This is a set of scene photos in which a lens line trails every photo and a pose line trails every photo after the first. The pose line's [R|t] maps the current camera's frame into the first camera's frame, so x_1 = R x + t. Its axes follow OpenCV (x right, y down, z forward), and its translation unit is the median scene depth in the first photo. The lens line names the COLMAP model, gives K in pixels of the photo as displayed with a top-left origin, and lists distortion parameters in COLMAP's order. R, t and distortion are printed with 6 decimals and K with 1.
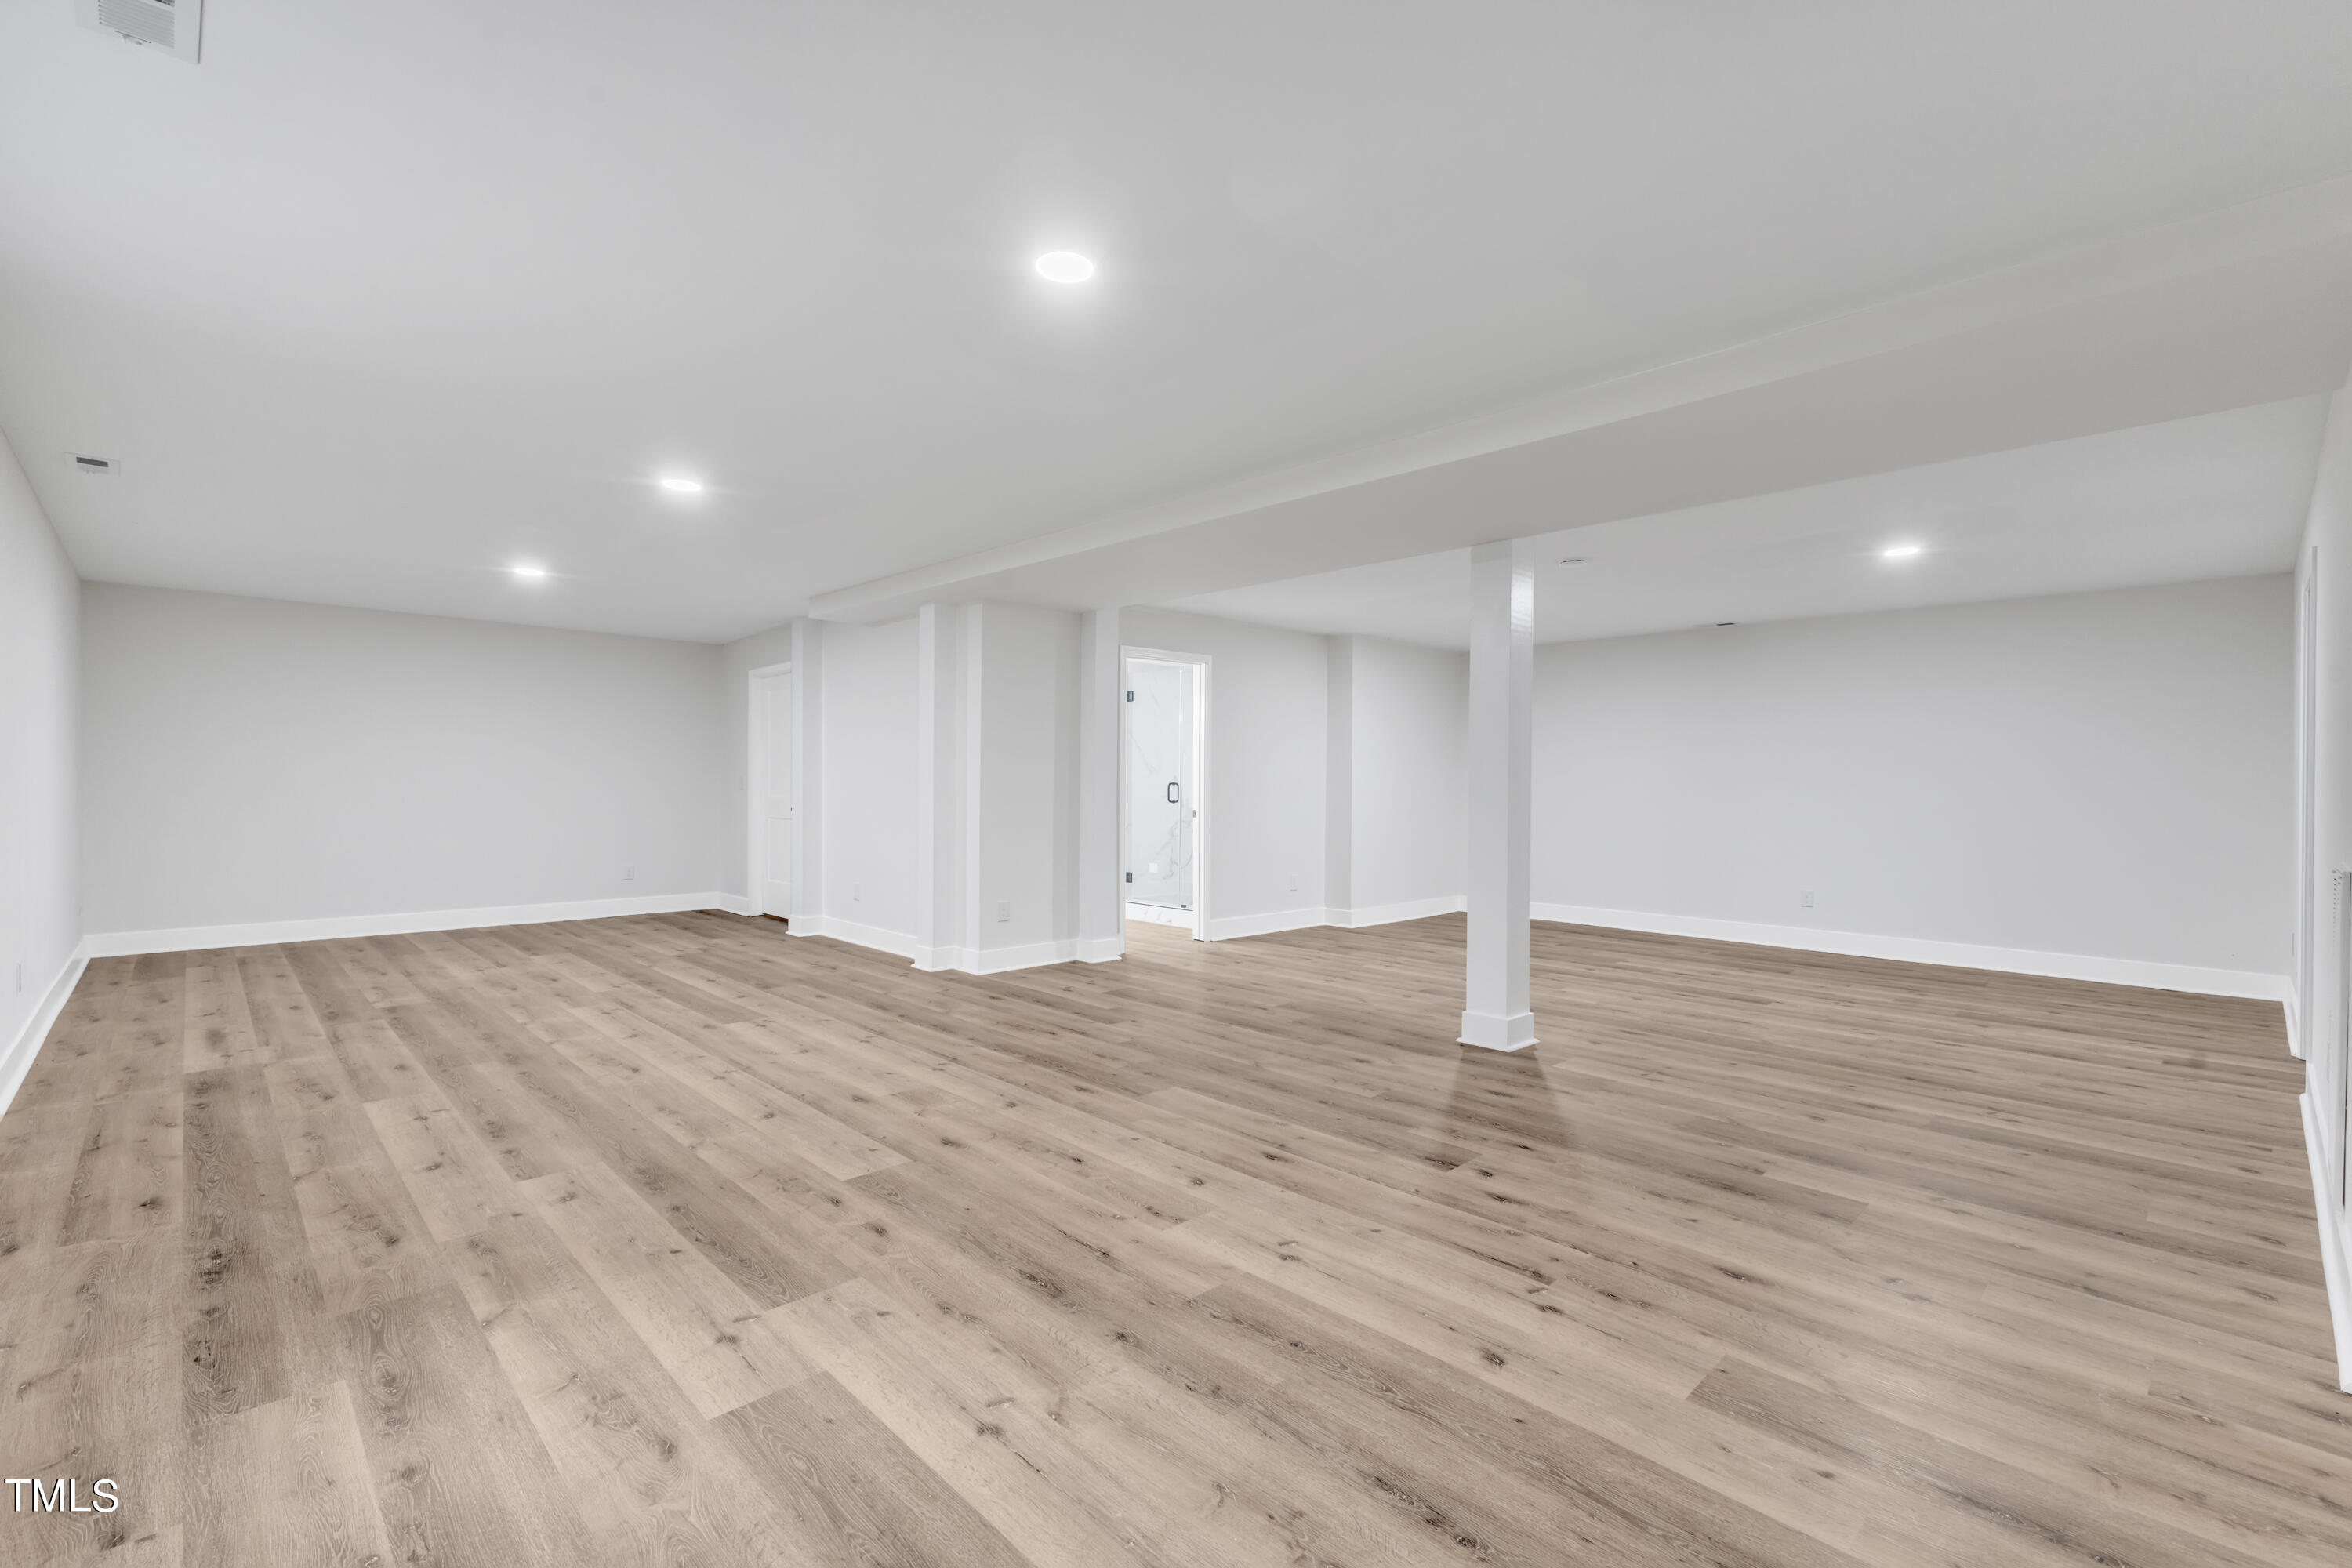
lens RADIAL K [[1032.7, 0, 1175.6], [0, 1032.7, 788.1], [0, 0, 1]] dist [0.001150, 0.000025]
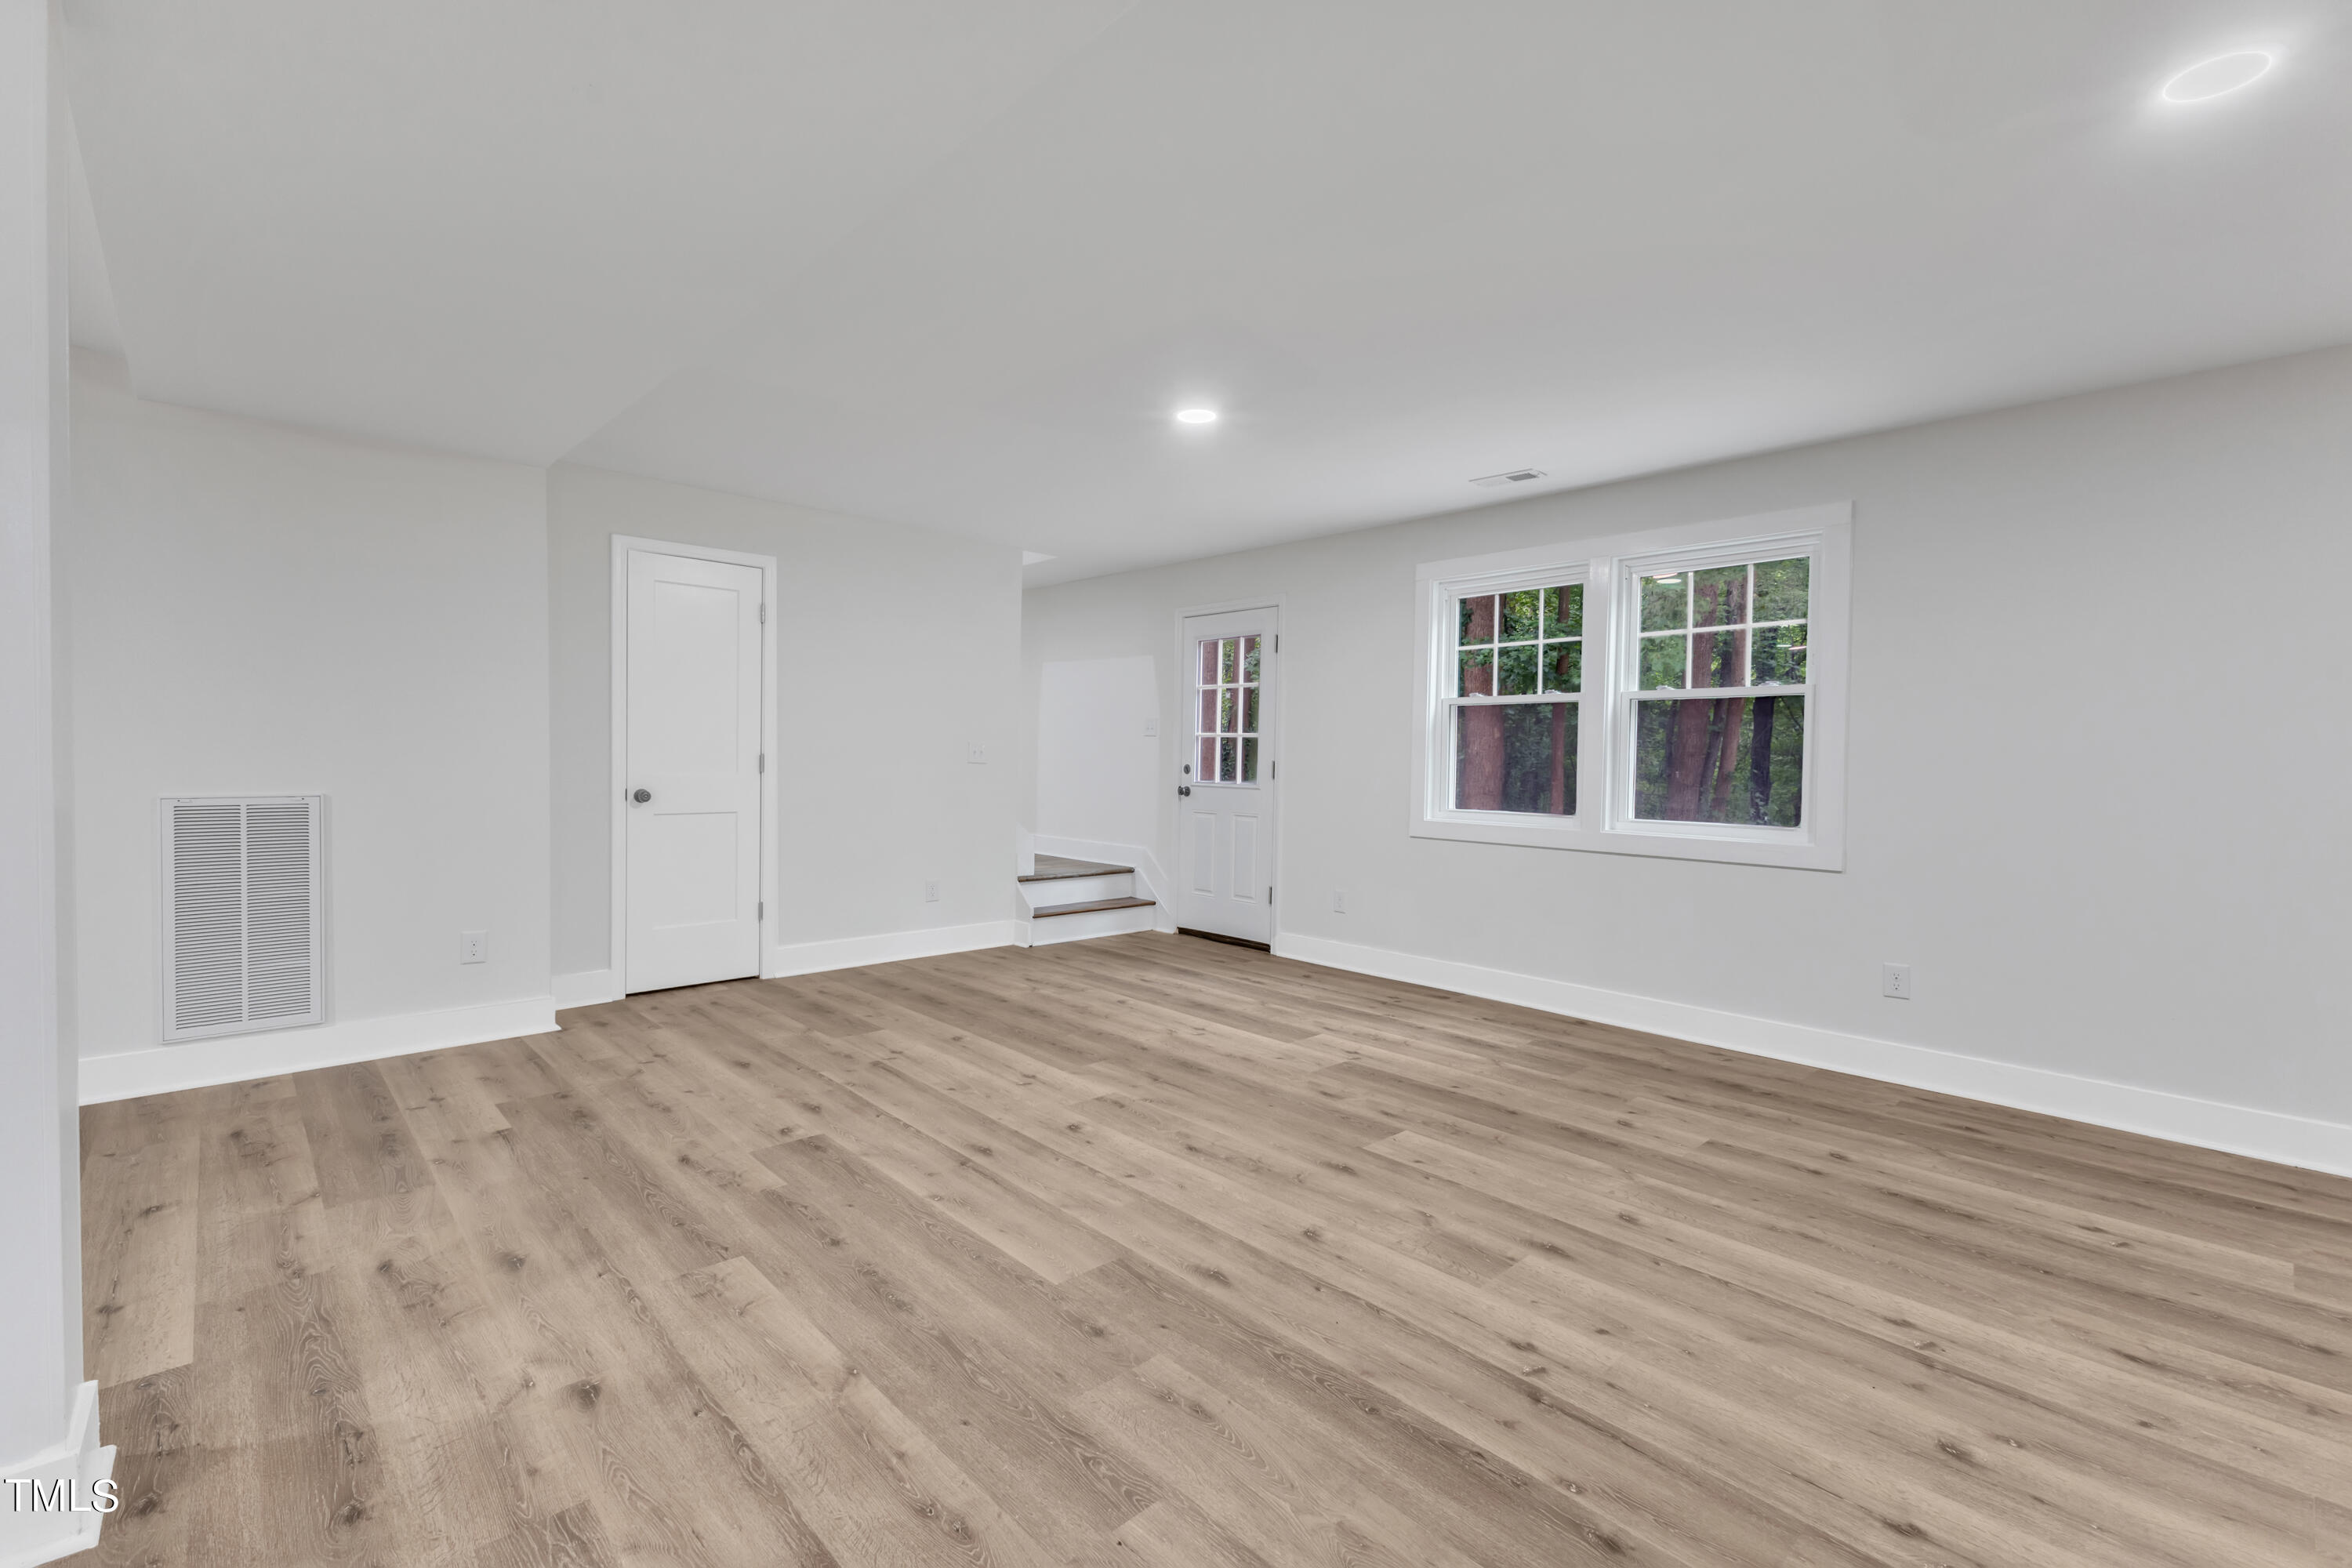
lens RADIAL K [[1028.5, 0, 1179.3], [0, 1028.5, 774.7], [0, 0, 1]] dist [0.003180, 0.000261]
pose [[-0.999650, -0.023796, 0.011540, -0.087097], [-0.023501, 0.999410, 0.025058, -0.009426], [-0.012129, 0.024778, -0.999619, 1.972880]]
